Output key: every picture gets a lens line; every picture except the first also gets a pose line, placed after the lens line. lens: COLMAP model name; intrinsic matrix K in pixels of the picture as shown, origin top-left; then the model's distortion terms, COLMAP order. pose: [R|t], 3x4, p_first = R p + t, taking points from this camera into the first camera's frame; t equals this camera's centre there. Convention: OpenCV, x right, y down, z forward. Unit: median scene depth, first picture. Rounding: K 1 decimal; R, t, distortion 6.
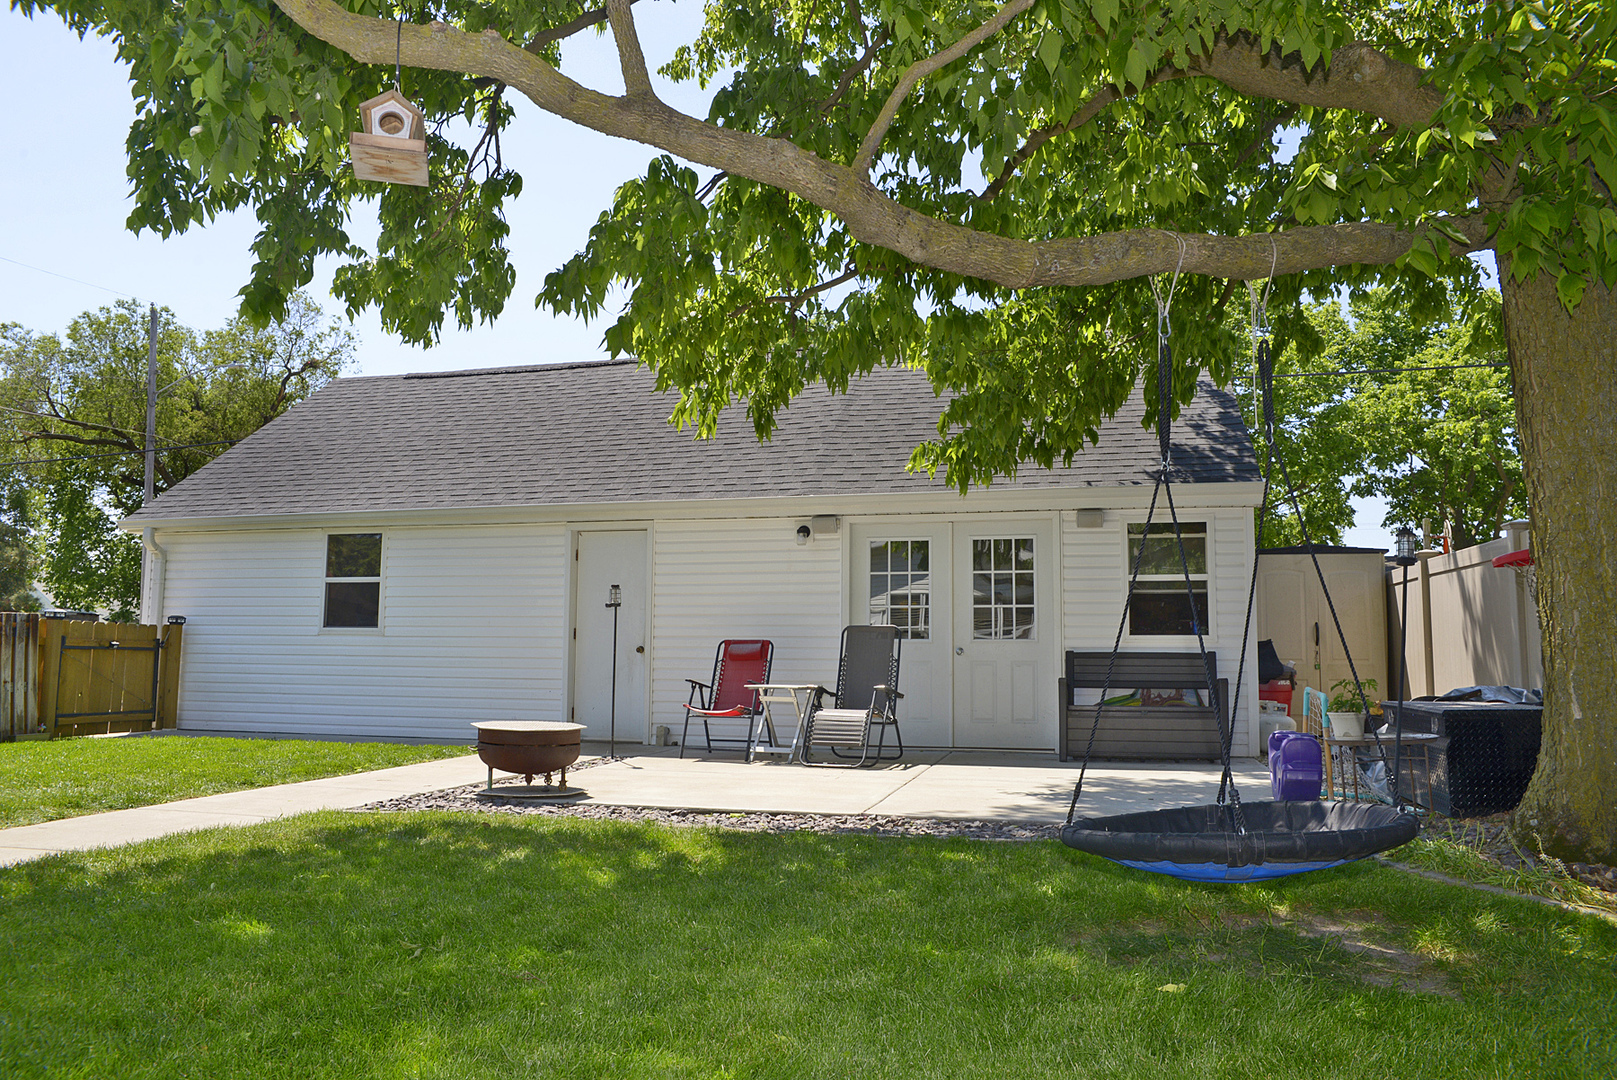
lens RADIAL K [[1158.3, 0, 808.5], [0, 1158.3, 540.0], [0, 0, 1]] dist [-0.070458, 0.001637]
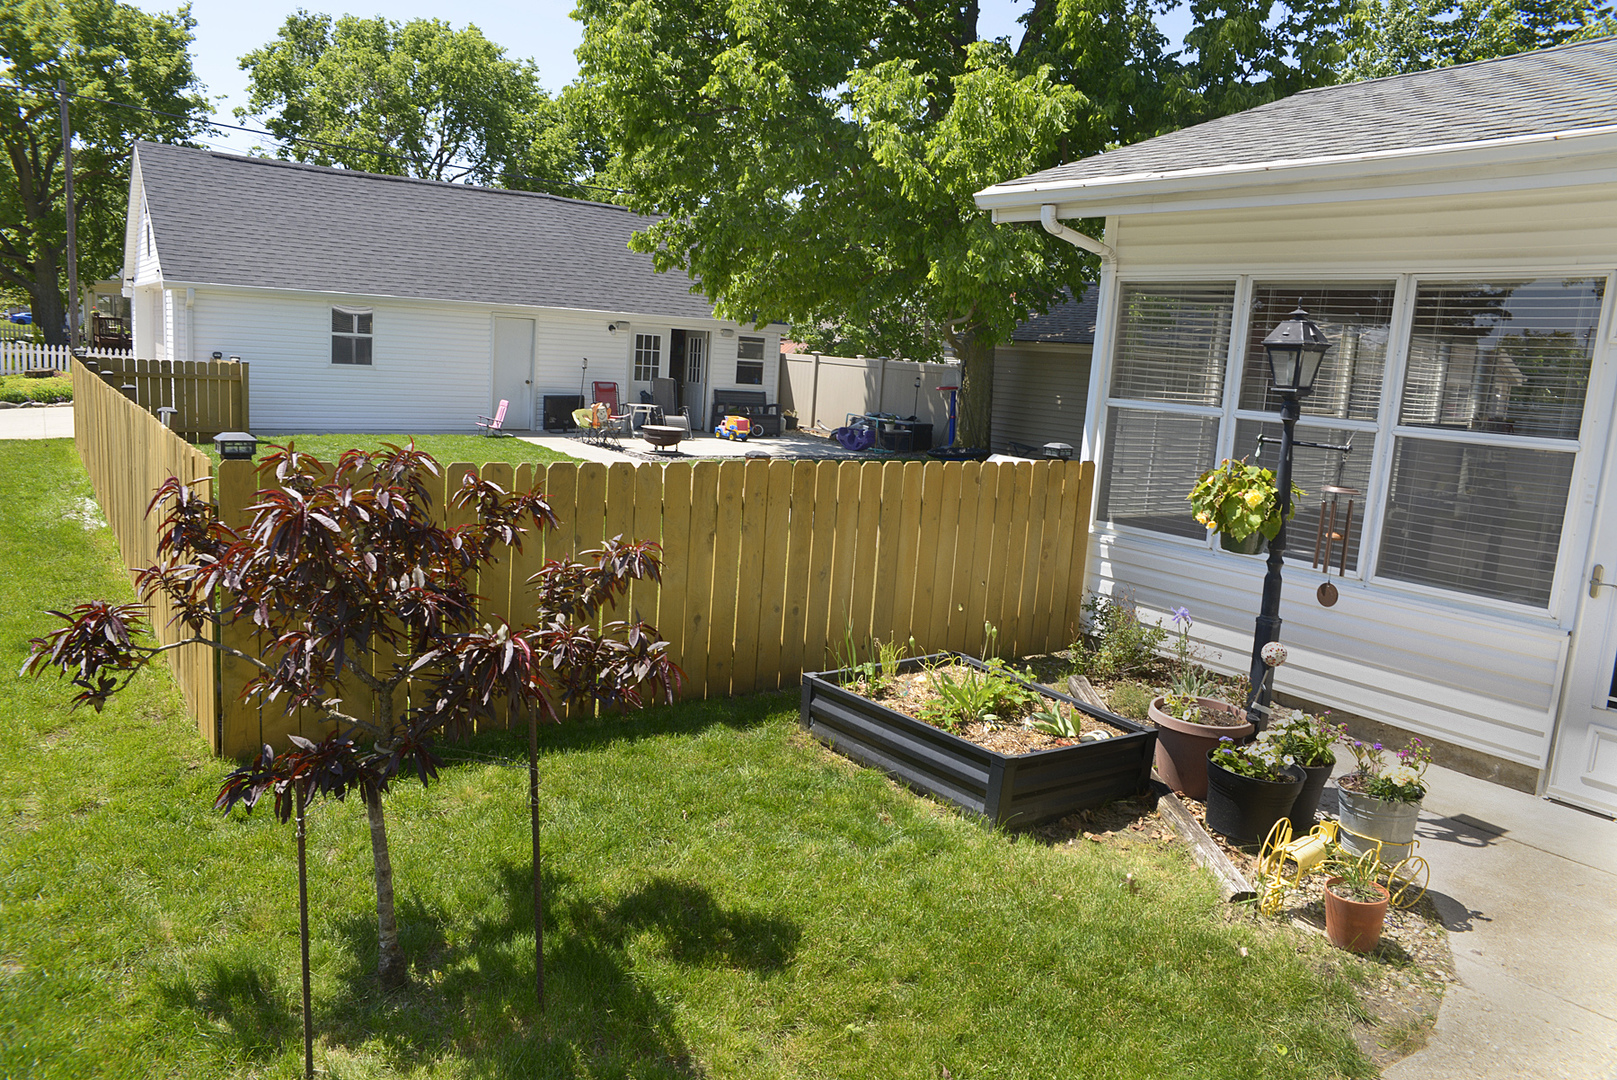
lens RADIAL K [[1158.3, 0, 808.5], [0, 1158.3, 540.0], [0, 0, 1]] dist [-0.070458, 0.001637]
pose [[0.635683, -0.089999, 0.766686, -1.494080], [-0.141614, 0.962730, 0.230428, -0.178940], [-0.758849, -0.255052, 0.599246, -0.646948]]
